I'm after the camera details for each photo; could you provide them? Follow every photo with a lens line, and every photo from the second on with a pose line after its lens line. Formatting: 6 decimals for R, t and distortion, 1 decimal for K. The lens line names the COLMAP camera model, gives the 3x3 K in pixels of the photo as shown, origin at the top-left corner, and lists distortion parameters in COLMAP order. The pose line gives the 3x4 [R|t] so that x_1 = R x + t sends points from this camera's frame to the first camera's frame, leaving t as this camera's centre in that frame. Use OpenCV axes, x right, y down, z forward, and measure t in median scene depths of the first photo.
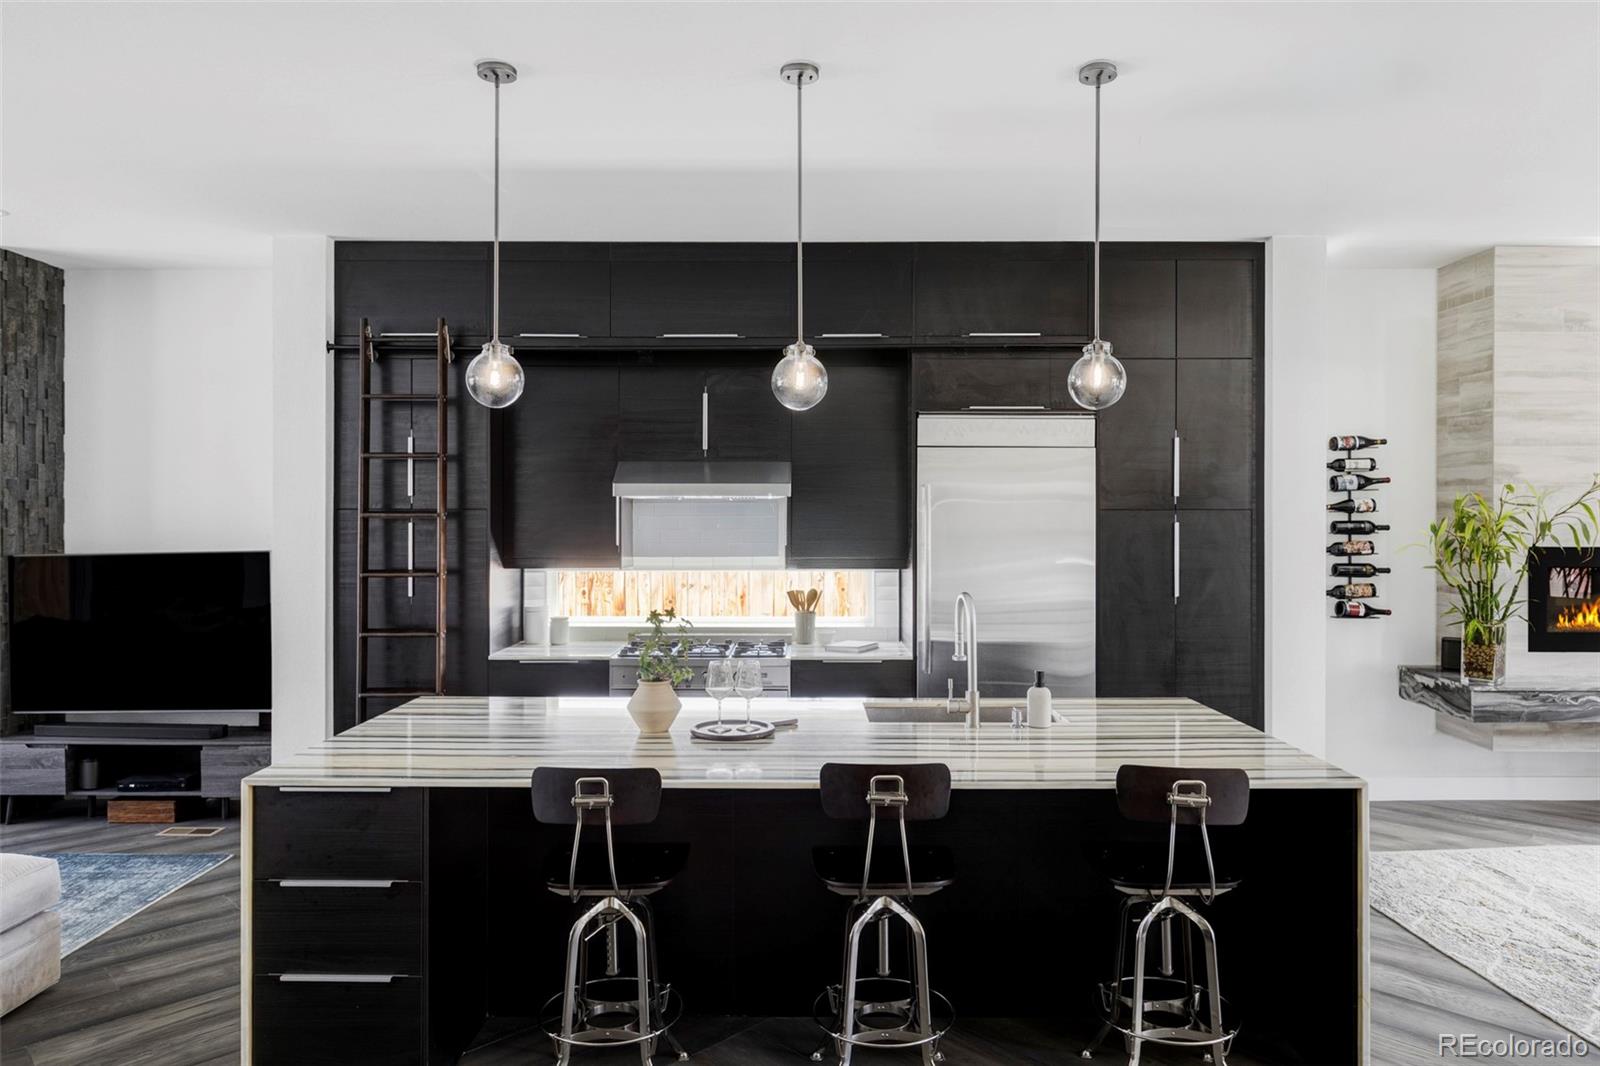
lens RADIAL K [[1022.3, 0, 799.6], [0, 1022.3, 526.1], [0, 0, 1]] dist [0.000473, -0.001170]
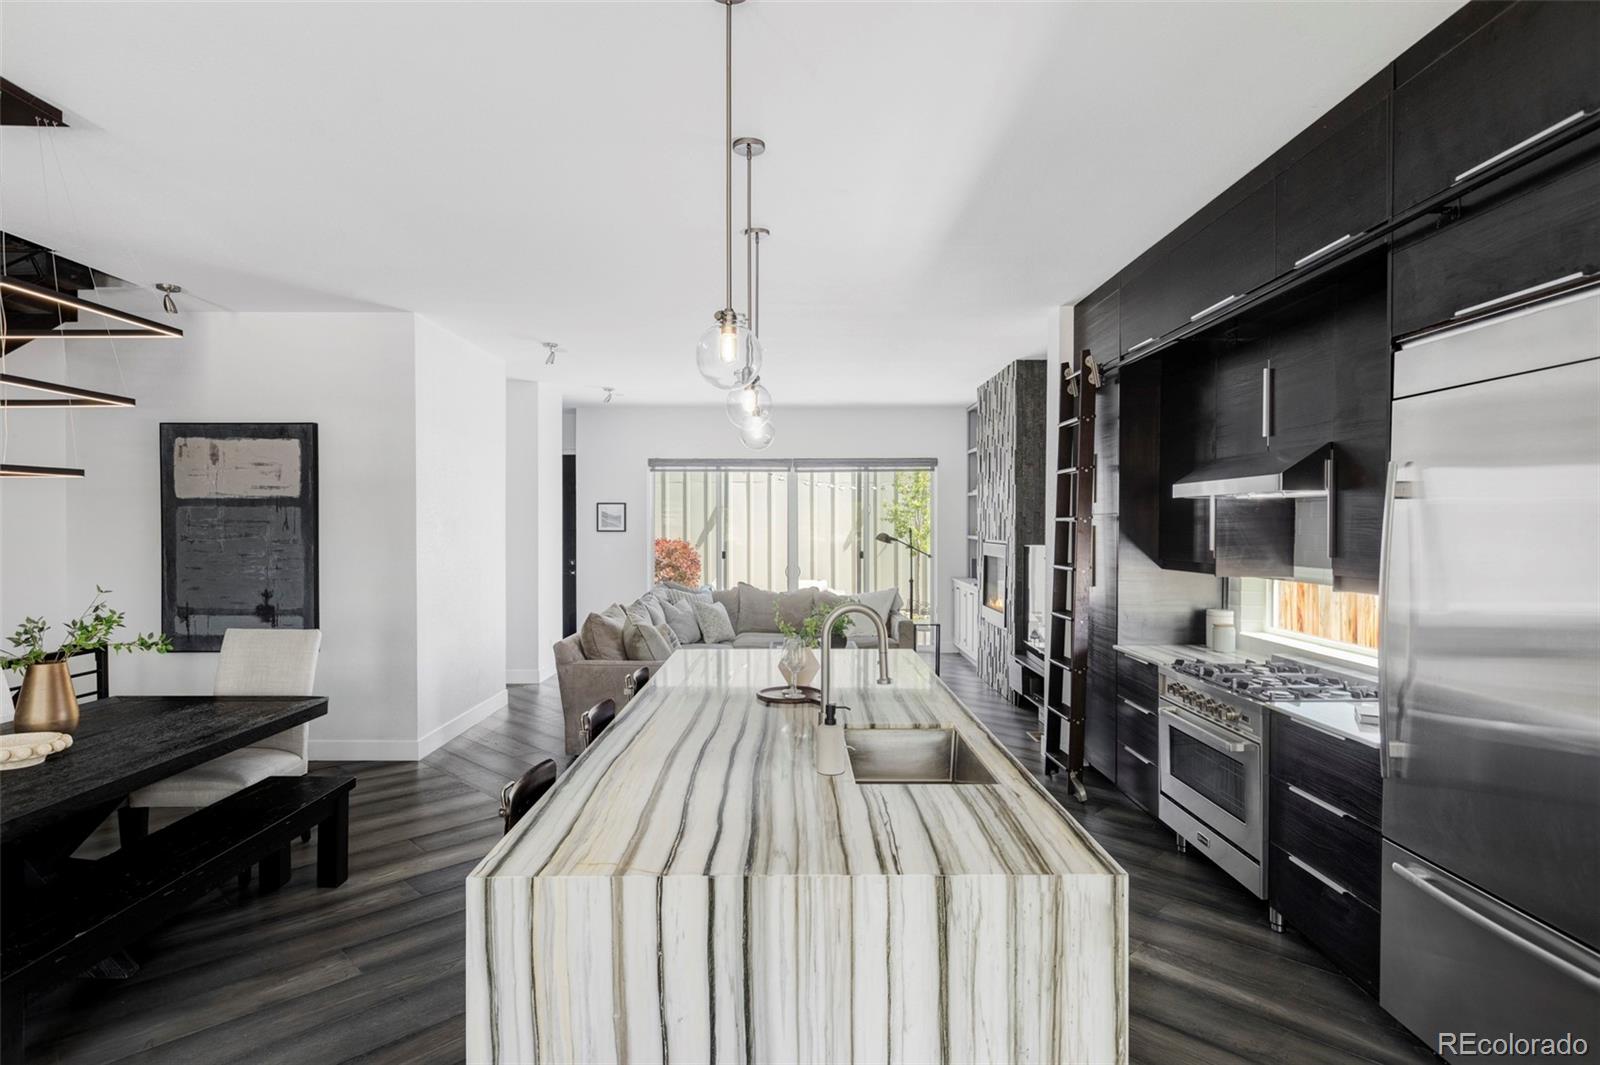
lens RADIAL K [[846.7, 0, 800.0], [0, 846.7, 532.5], [0, 0, 1]] dist [-0.003965, -0.000246]
pose [[0.013070, 0.007733, -0.999885, 0.594810], [-0.005769, 0.999954, 0.007658, -0.000881], [0.999898, 0.005669, 0.013114, 0.628493]]
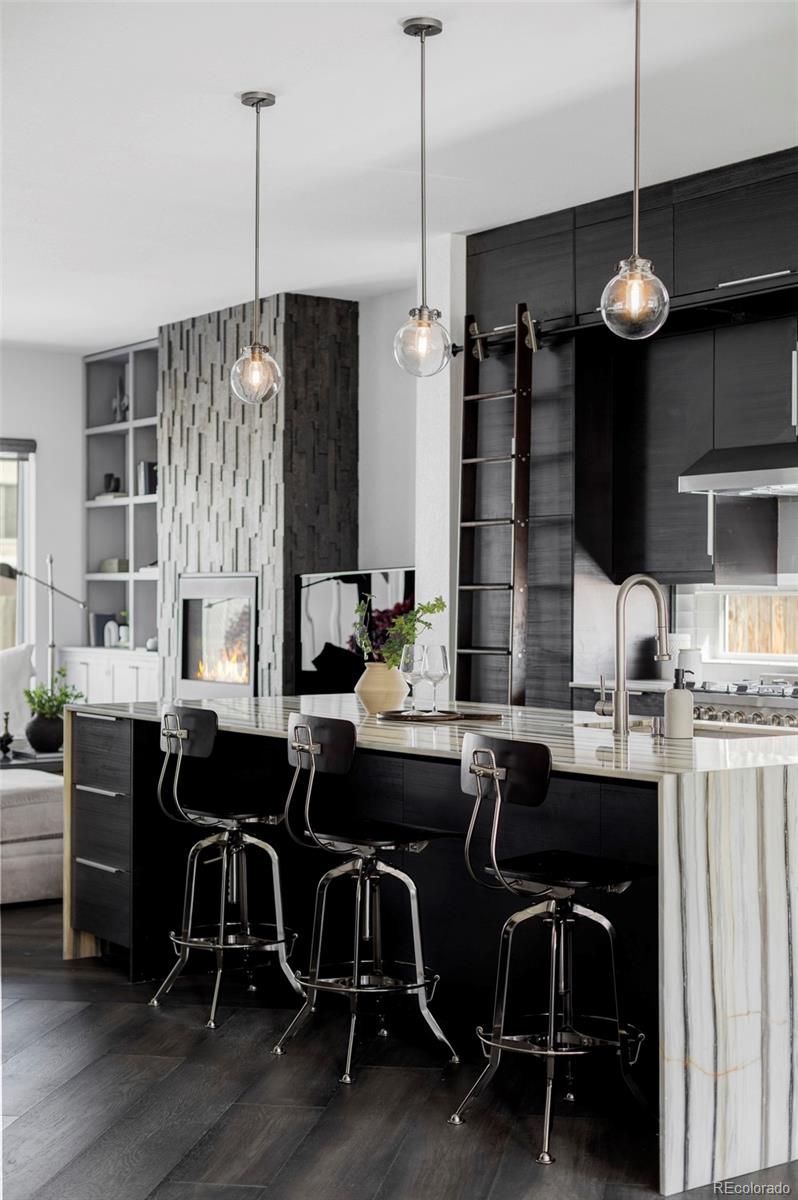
lens RADIAL K [[1736.5, 0, 399.0], [0, 1736.5, 600.0], [0, 0, 1]] dist [-0.002908, -0.002859]
pose [[0.586170, -0.000675, -0.810188, 0.788377], [-0.003855, 0.999986, -0.003622, 0.060972], [0.810179, 0.005246, 0.586159, 0.012593]]
